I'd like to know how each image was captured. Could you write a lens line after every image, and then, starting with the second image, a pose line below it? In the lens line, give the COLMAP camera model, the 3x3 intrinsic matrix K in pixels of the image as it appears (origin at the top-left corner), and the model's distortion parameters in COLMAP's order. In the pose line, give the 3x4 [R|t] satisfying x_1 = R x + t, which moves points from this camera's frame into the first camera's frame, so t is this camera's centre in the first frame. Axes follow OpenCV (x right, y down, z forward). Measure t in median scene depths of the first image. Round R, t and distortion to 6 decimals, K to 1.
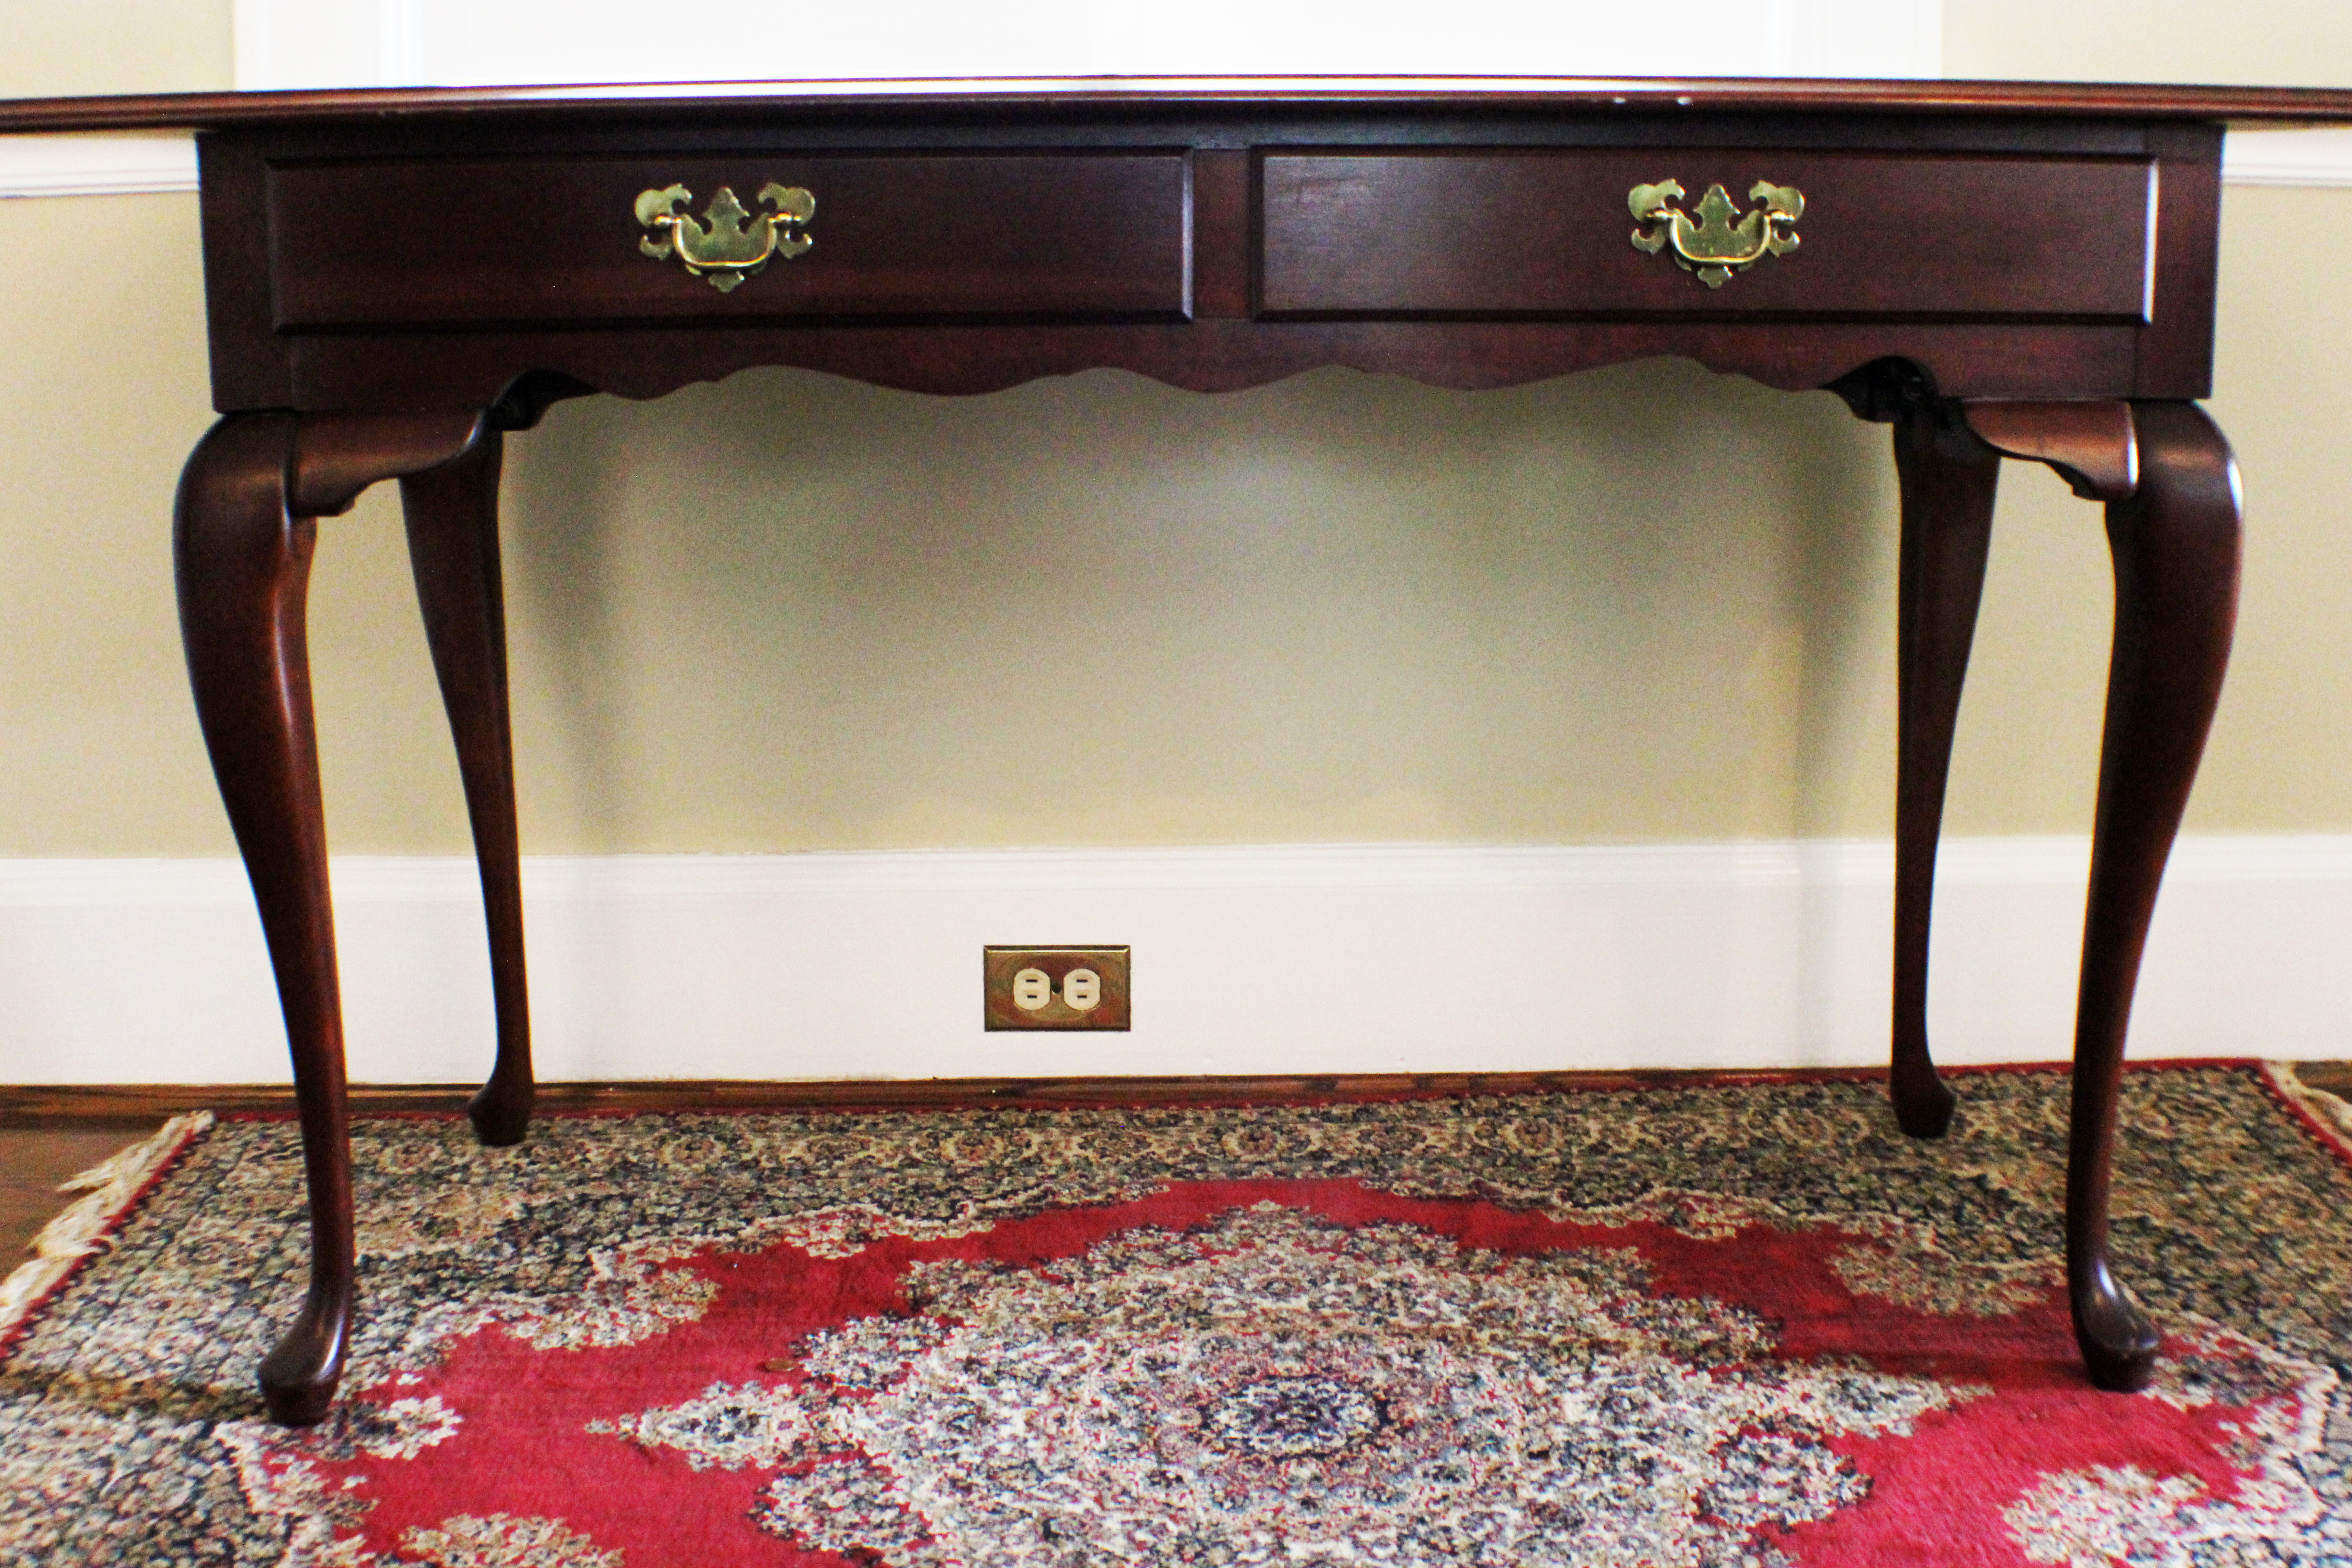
lens RADIAL K [[2813.3, 0, 1177.0], [0, 2813.3, 791.9], [0, 0, 1]] dist [-0.120662, 0.000000]
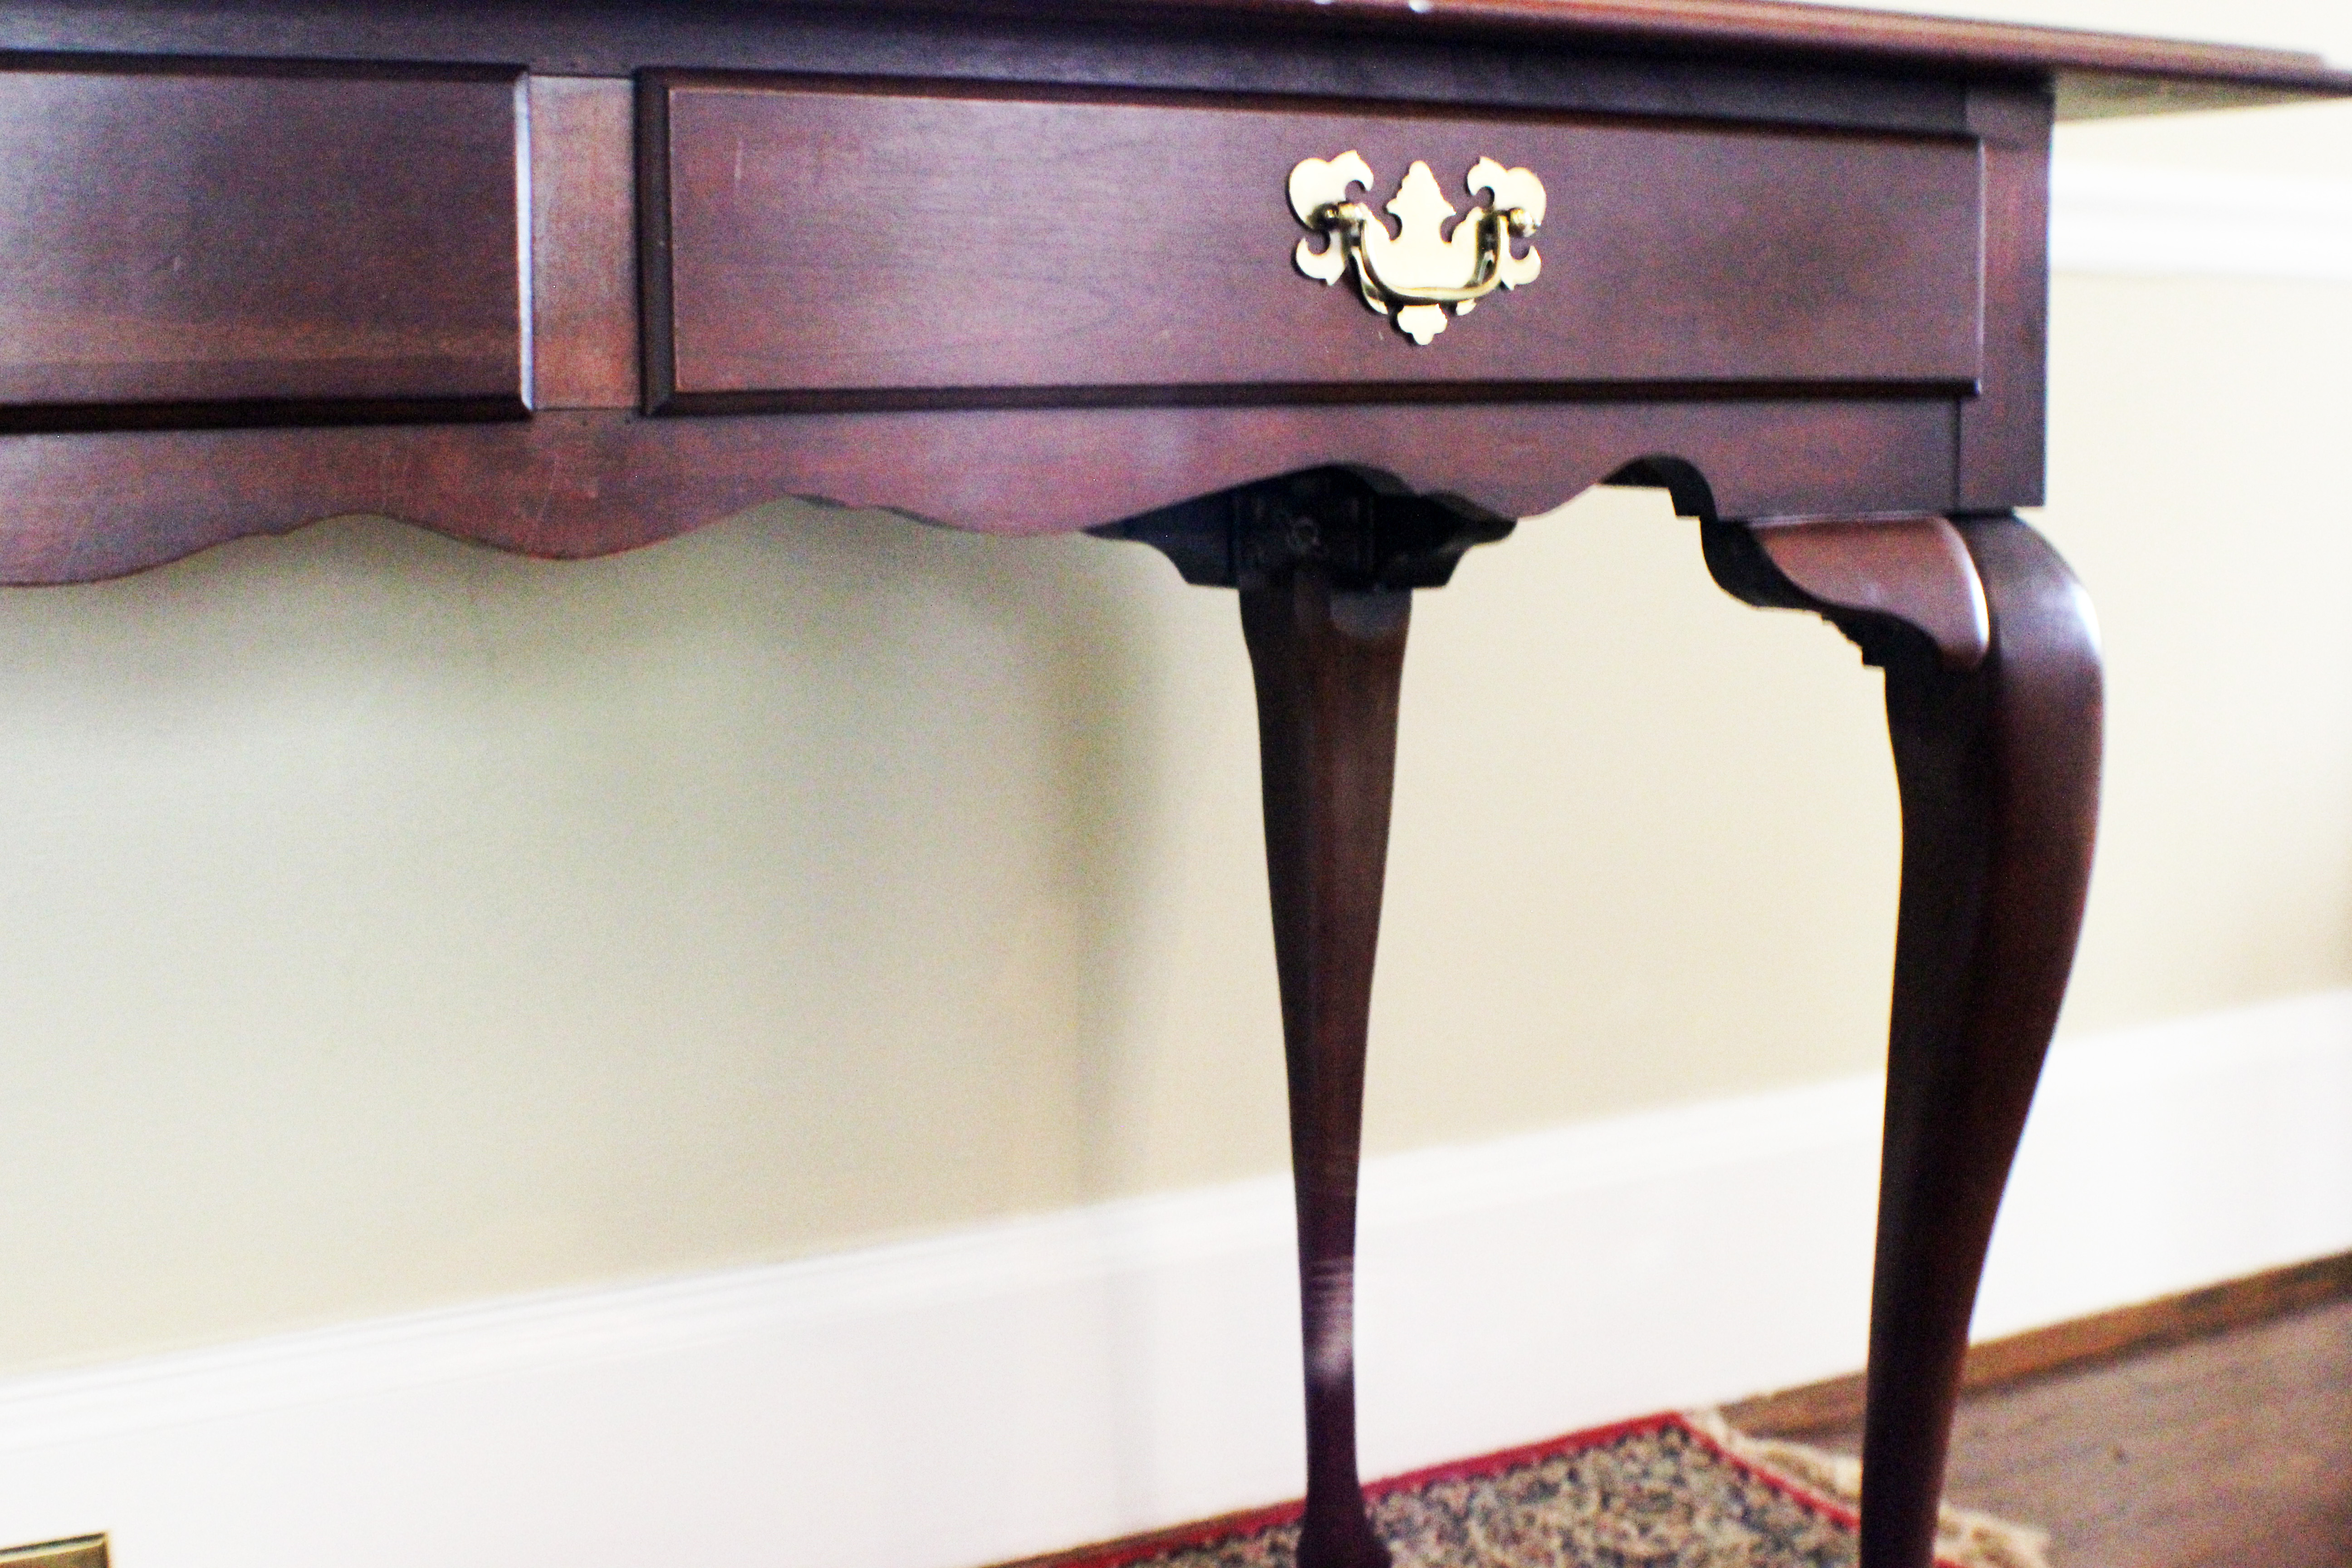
lens RADIAL K [[3061.6, 0, 1176.8], [0, 3061.6, 784.3], [0, 0, 1]] dist [-0.110545, 0.000000]
pose [[0.866385, -0.071987, 0.494160, -0.153468], [0.112207, 0.992314, -0.052171, -0.056825], [-0.486606, 0.100649, 0.867804, 0.439795]]
